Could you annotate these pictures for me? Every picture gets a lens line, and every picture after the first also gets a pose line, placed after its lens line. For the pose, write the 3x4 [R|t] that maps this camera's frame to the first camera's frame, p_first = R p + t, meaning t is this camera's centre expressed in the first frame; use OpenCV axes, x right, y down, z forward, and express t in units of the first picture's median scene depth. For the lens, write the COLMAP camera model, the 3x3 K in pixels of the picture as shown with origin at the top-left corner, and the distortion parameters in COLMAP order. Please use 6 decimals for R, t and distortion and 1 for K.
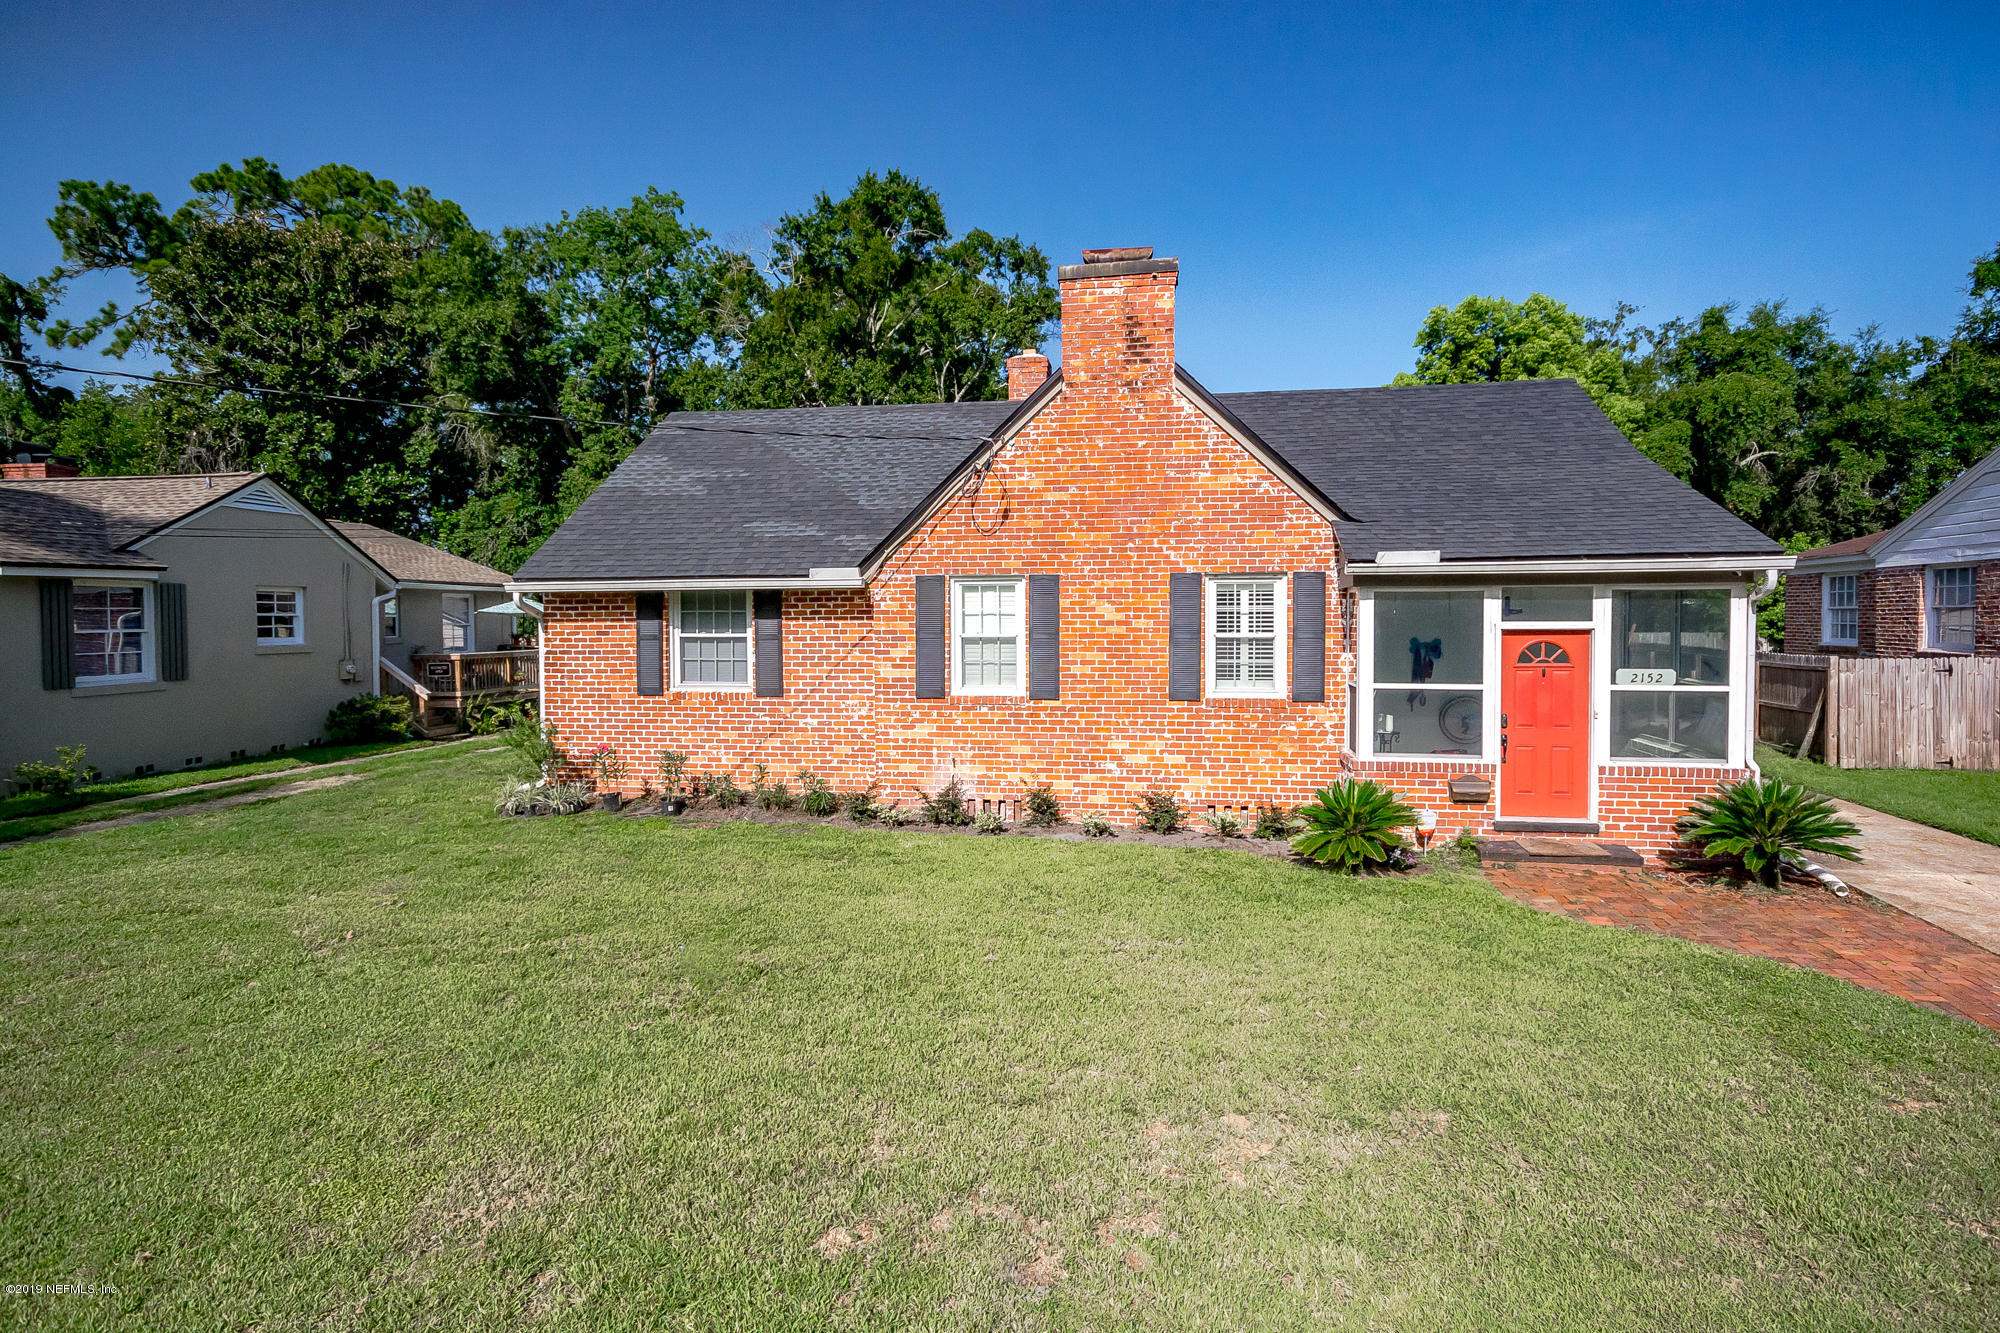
lens RADIAL K [[1032.9, 0, 981.1], [0, 1032.9, 658.2], [0, 0, 1]] dist [0.010932, 0.001110]
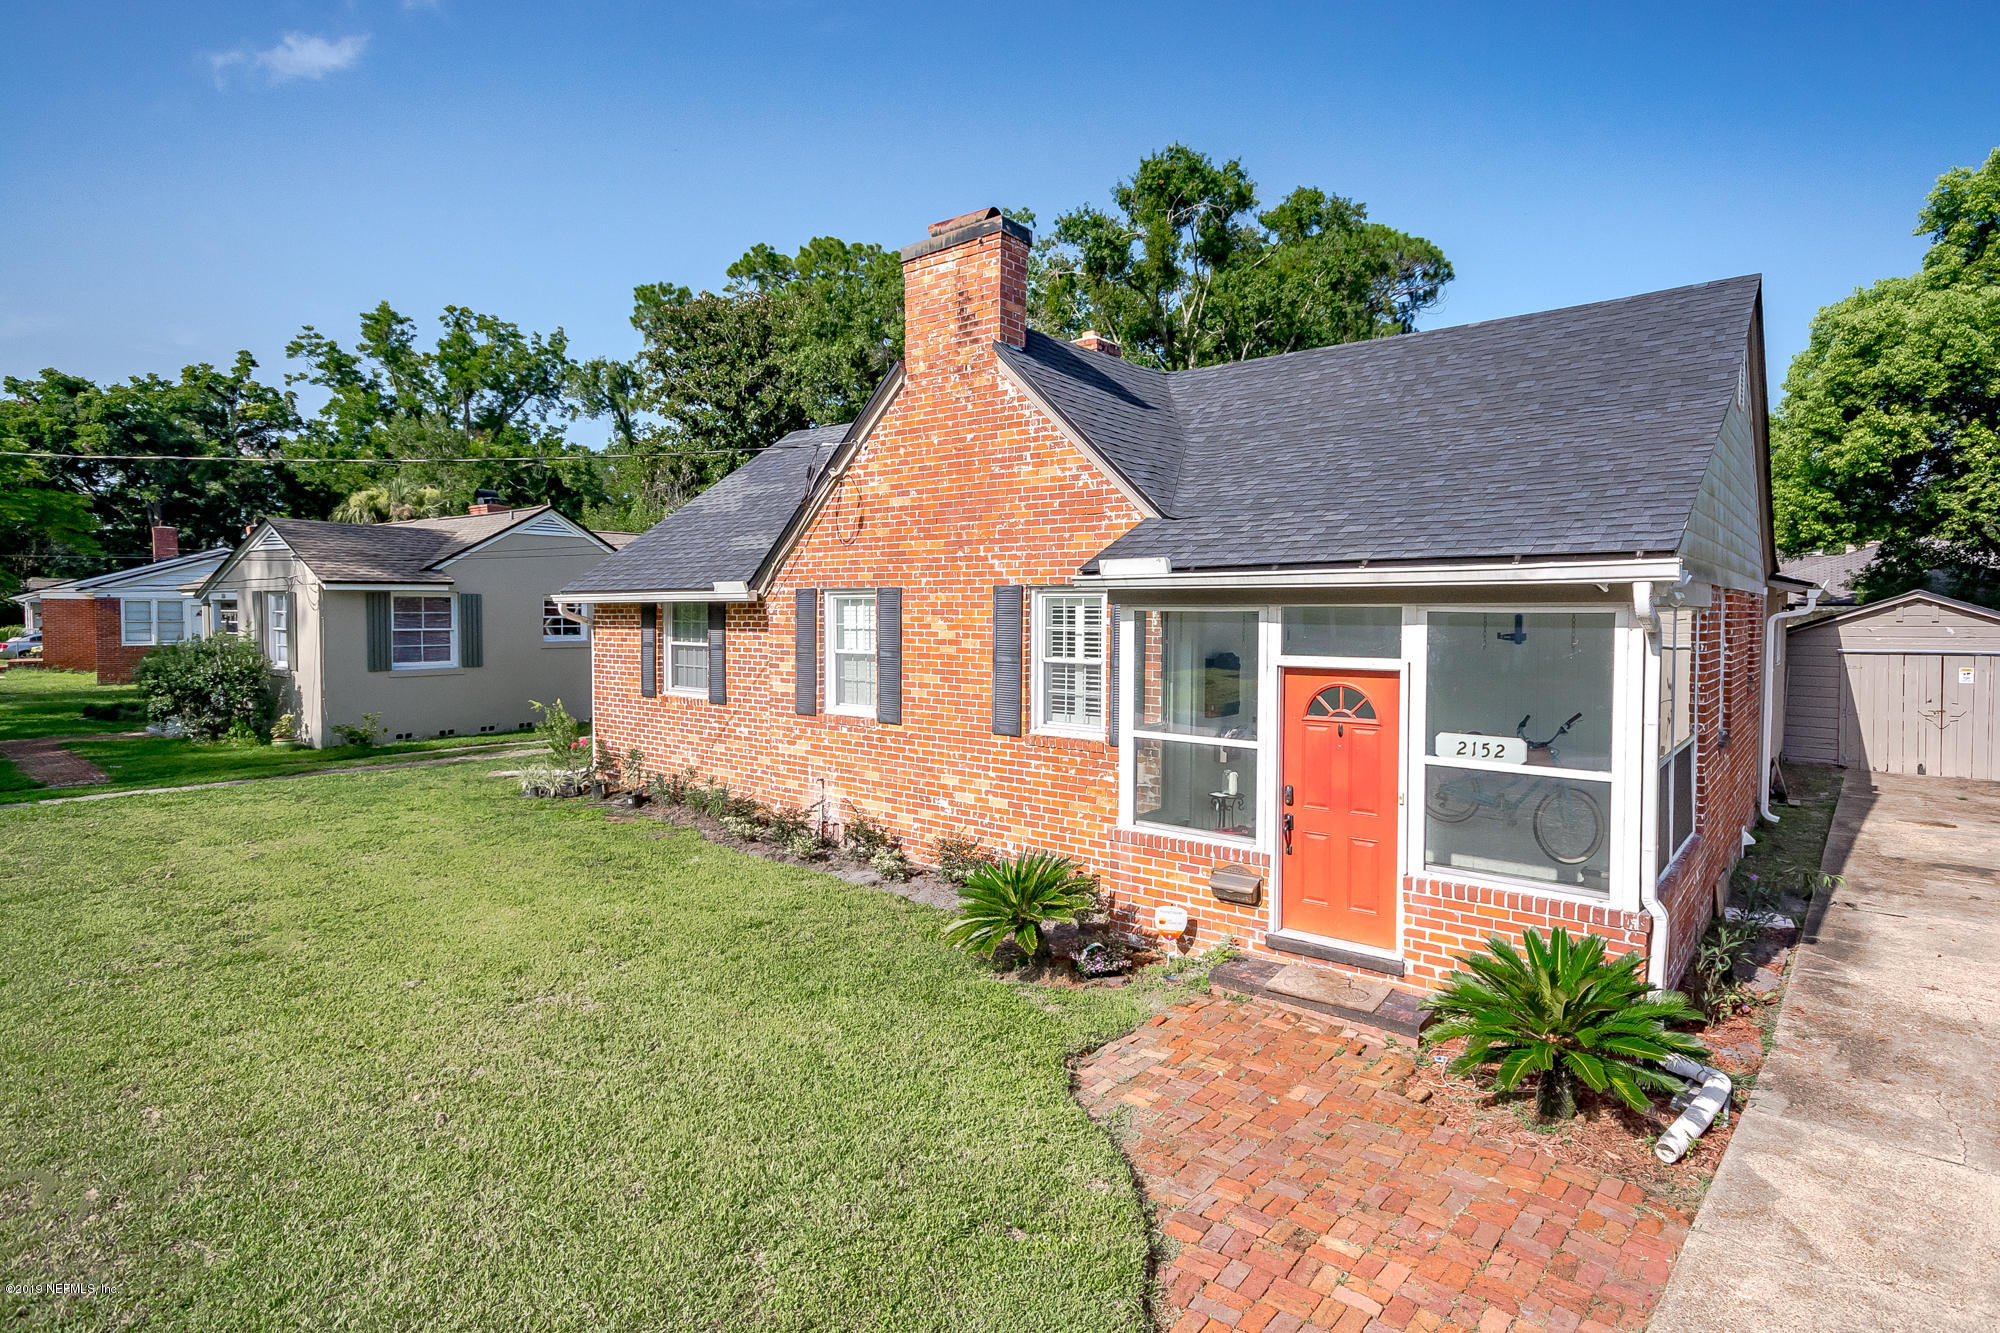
lens RADIAL K [[1032.9, 0, 995.0], [0, 1032.9, 658.7], [0, 0, 1]] dist [0.010932, 0.001110]
pose [[0.867343, 0.030406, -0.496781, 0.607044], [-0.028325, 0.999530, 0.011725, -0.031573], [0.496904, 0.003901, 0.867797, 0.254480]]
